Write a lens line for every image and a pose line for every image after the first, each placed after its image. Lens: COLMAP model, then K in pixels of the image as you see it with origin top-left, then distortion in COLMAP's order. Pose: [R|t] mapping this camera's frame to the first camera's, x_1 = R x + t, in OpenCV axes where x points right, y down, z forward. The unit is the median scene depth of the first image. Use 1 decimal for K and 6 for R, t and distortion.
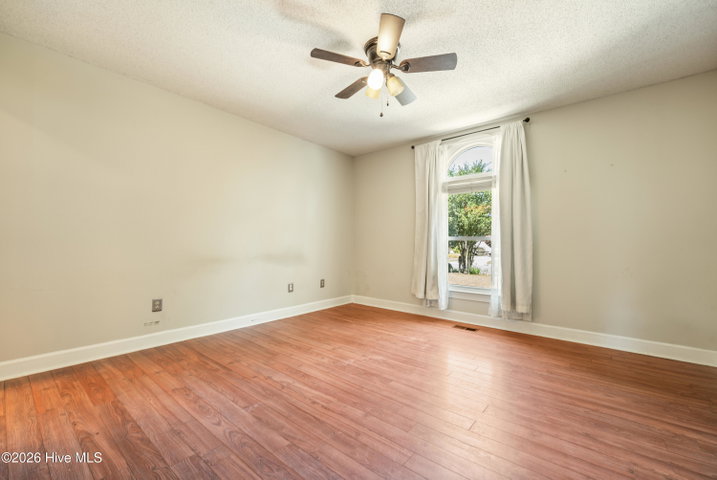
lens RADIAL K [[299.8, 0, 359.2], [0, 299.8, 243.7], [0, 0, 1]] dist [0.001640, -0.000194]
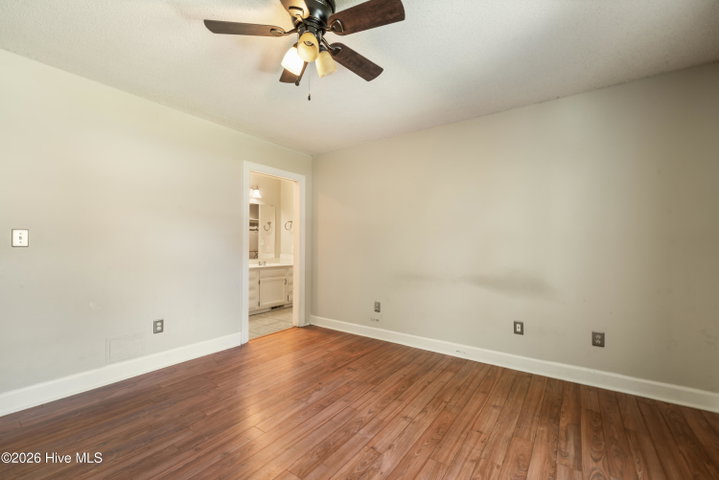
lens RADIAL K [[300.7, 0, 360.2], [0, 300.7, 243.8], [0, 0, 1]] dist [0.001640, -0.000194]
pose [[0.071726, -0.012366, -0.997348, 0.711558], [-0.001906, 0.999920, -0.012535, -0.060644], [0.997423, 0.002800, 0.071697, 0.948818]]
